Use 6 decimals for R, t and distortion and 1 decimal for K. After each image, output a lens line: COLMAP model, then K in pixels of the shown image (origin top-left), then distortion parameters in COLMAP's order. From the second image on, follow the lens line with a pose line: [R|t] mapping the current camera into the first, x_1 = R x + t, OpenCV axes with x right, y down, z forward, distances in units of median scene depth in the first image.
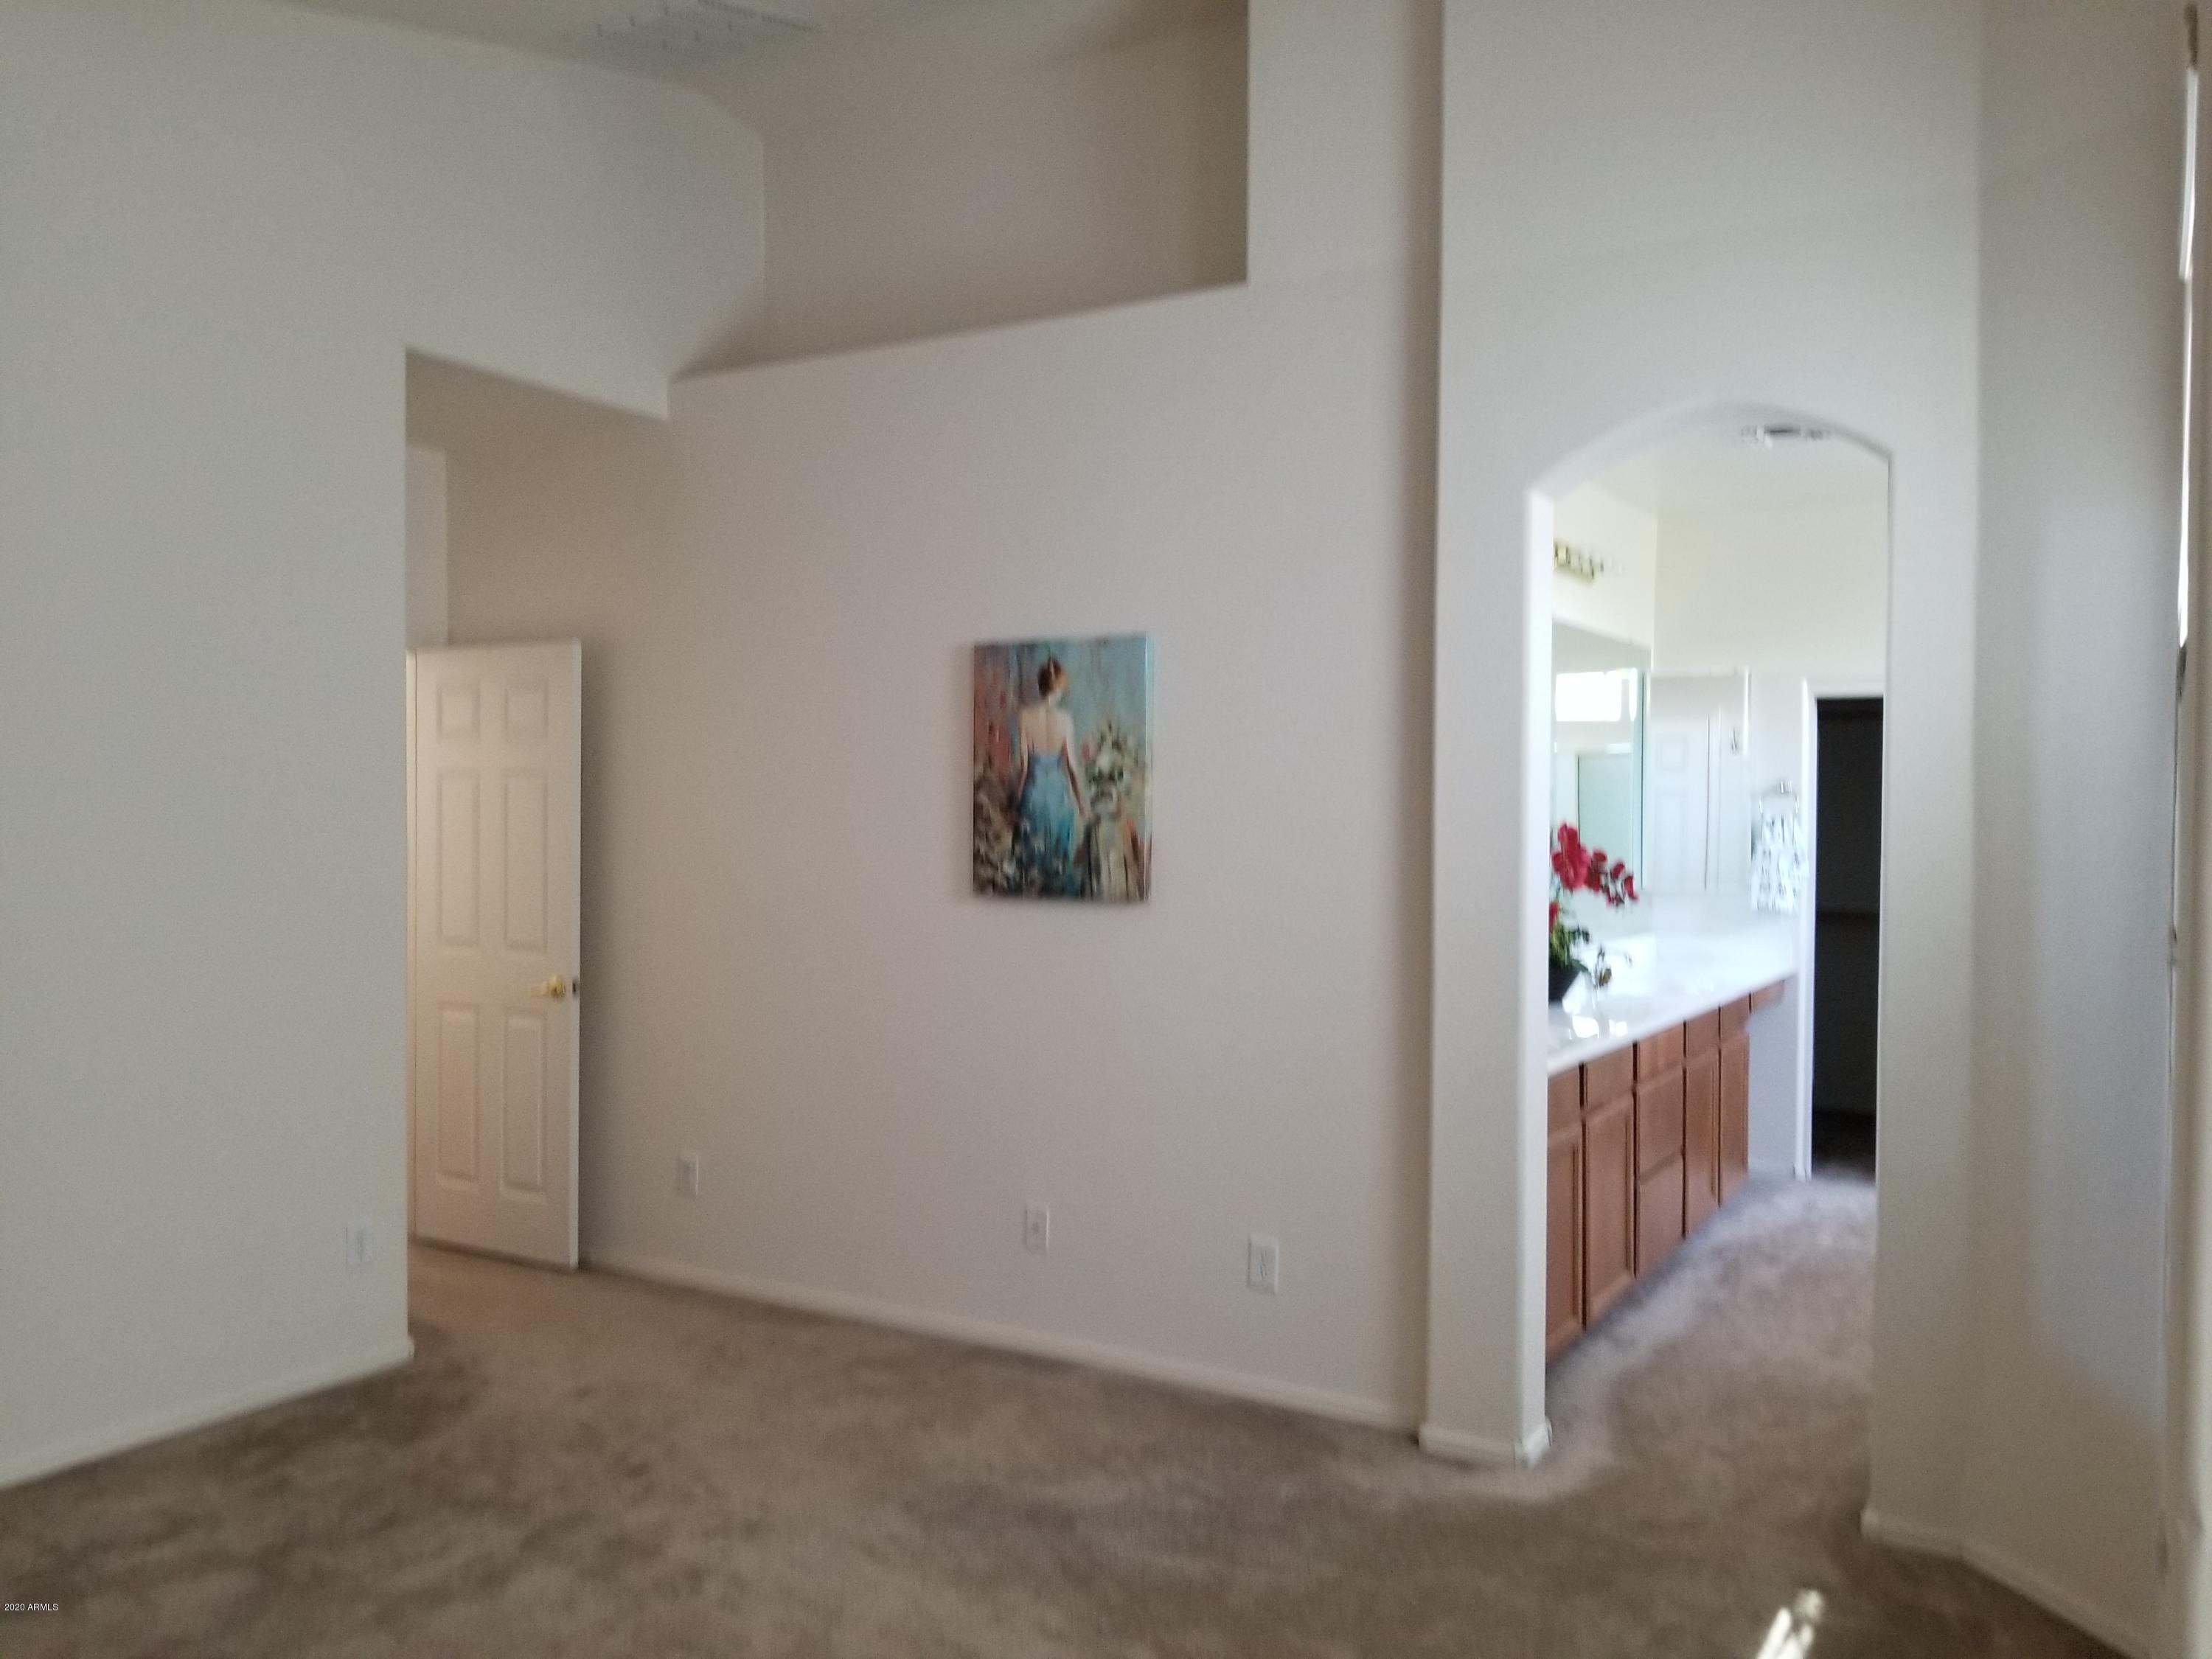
lens RADIAL K [[1742.2, 0, 1121.3], [0, 1742.2, 806.3], [0, 0, 1]] dist [0.029926, -0.041643]
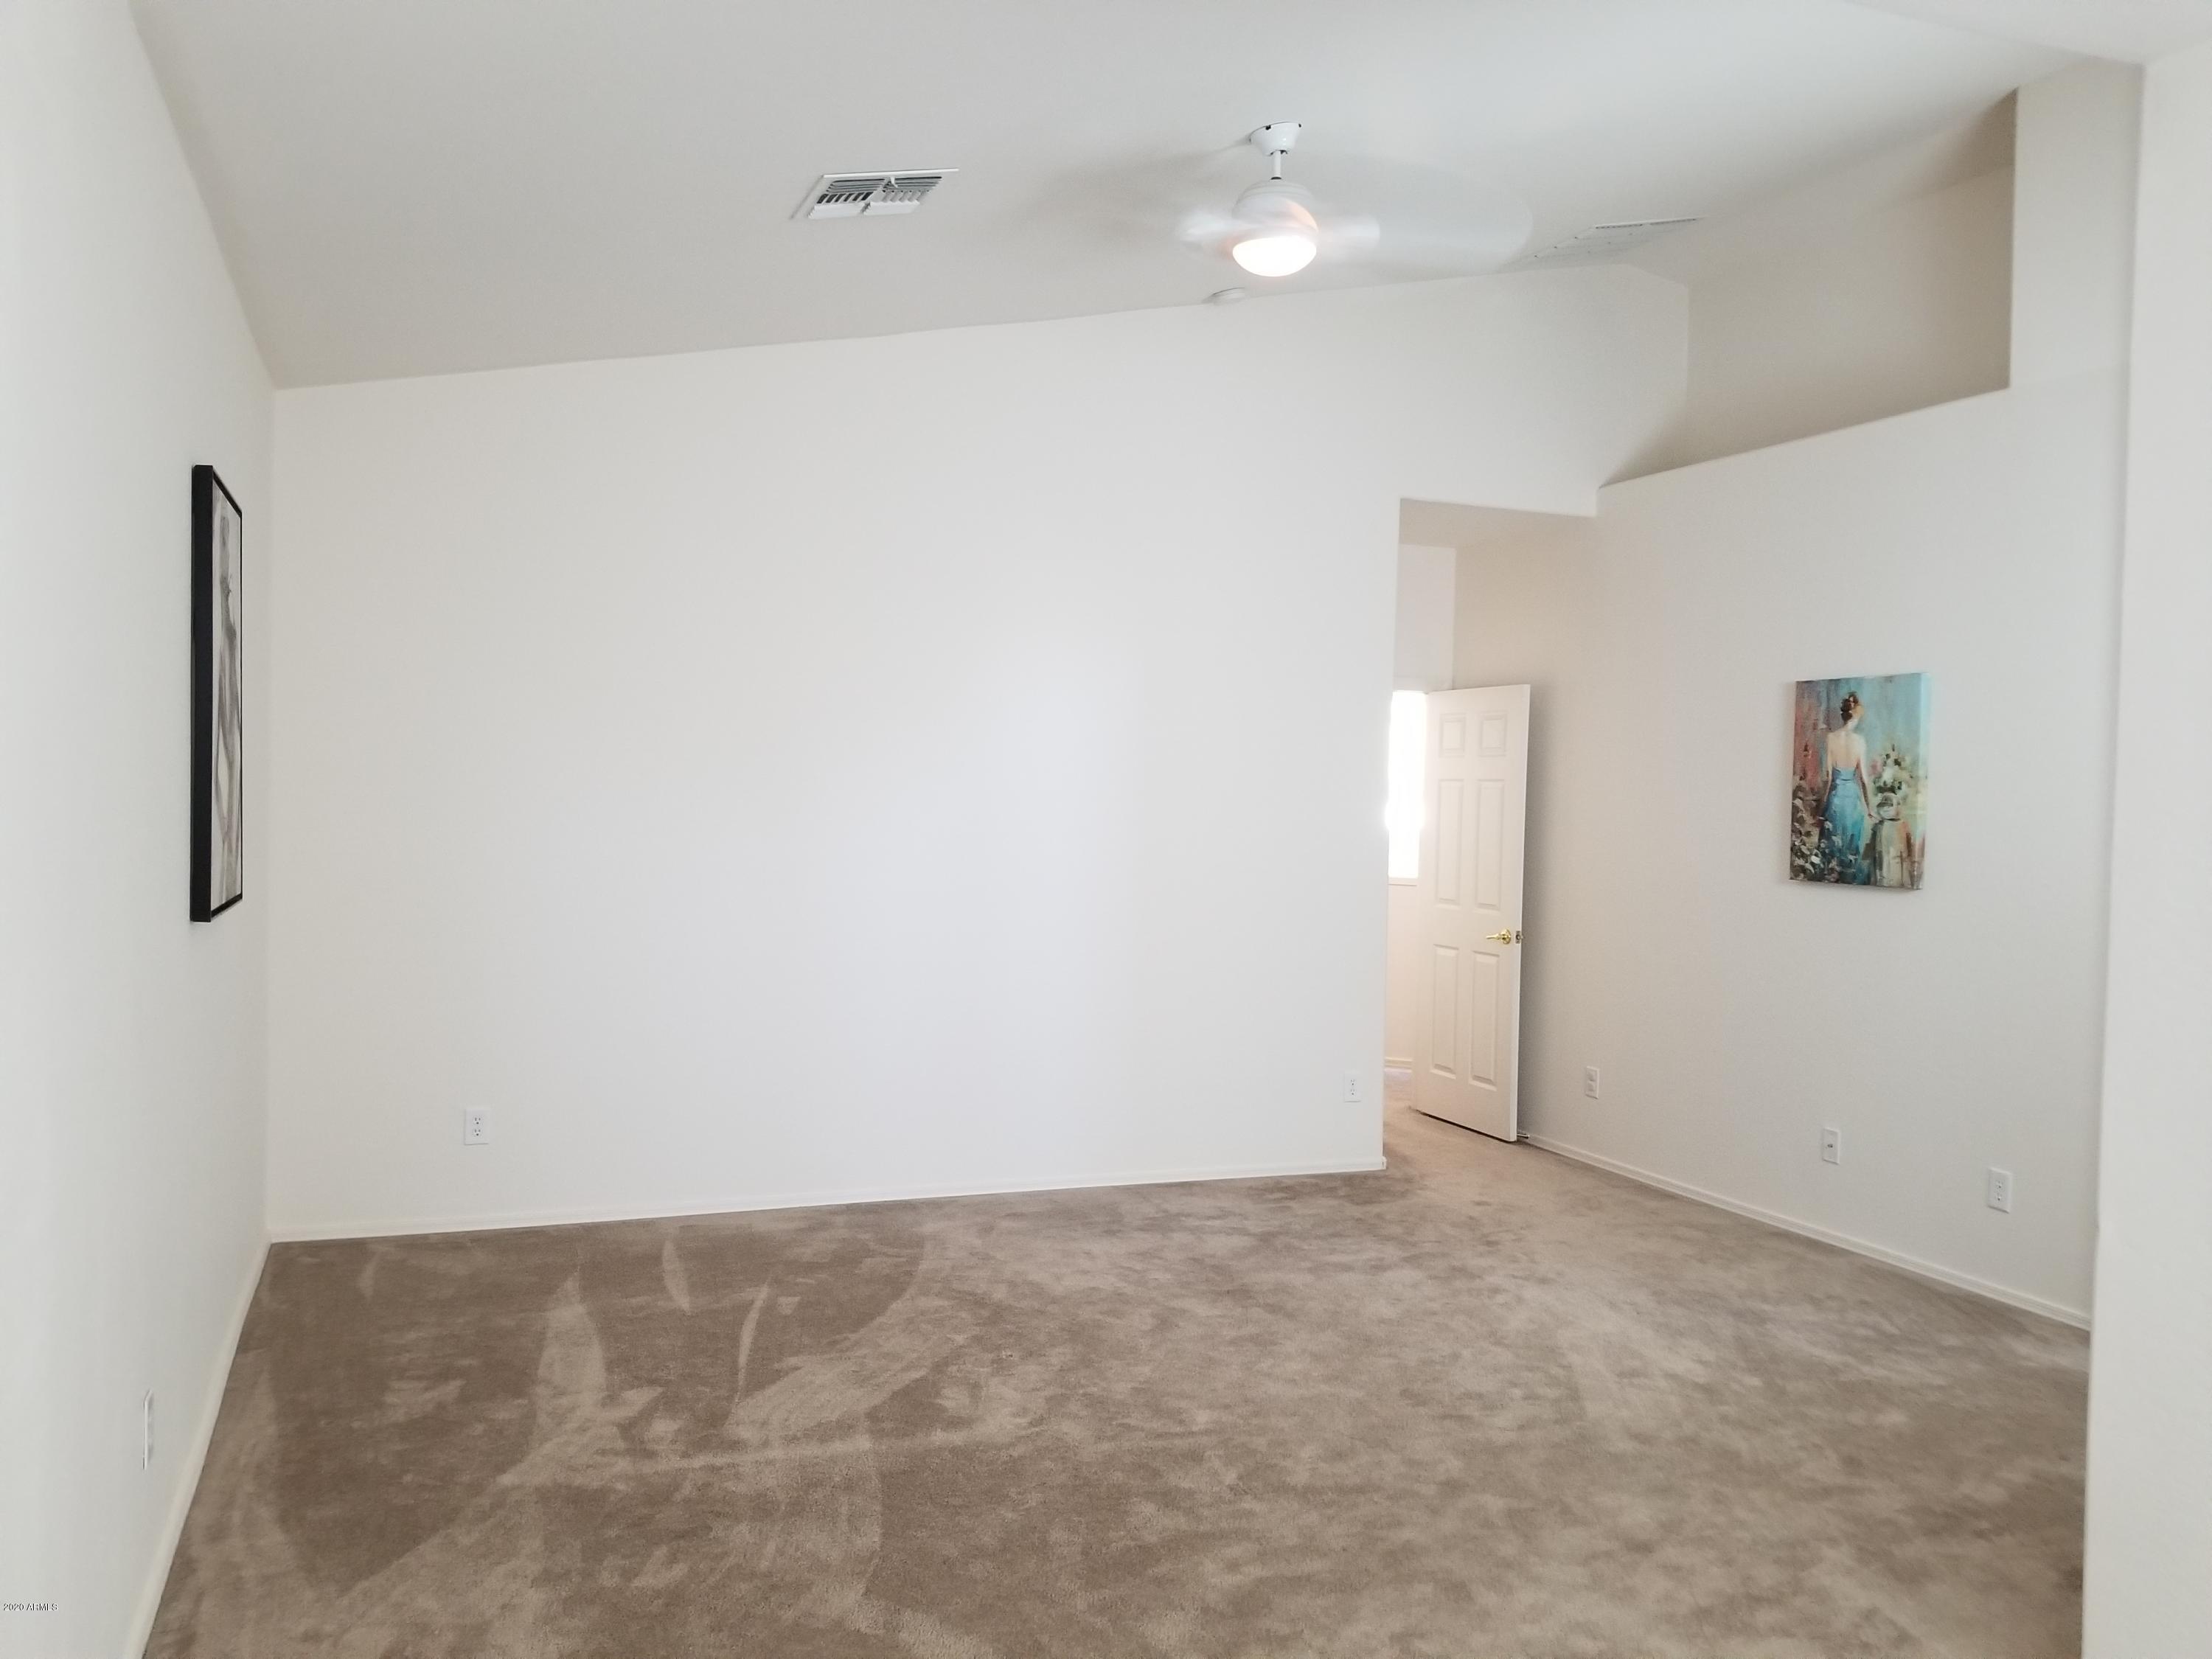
lens RADIAL K [[1742.2, 0, 1106.4], [0, 1742.2, 834.1], [0, 0, 1]] dist [0.029926, -0.041643]
pose [[0.794338, 0.032169, -0.606624, 0.306964], [-0.026316, 0.999482, 0.018544, 0.007718], [0.606906, 0.001234, 0.794773, -0.336017]]
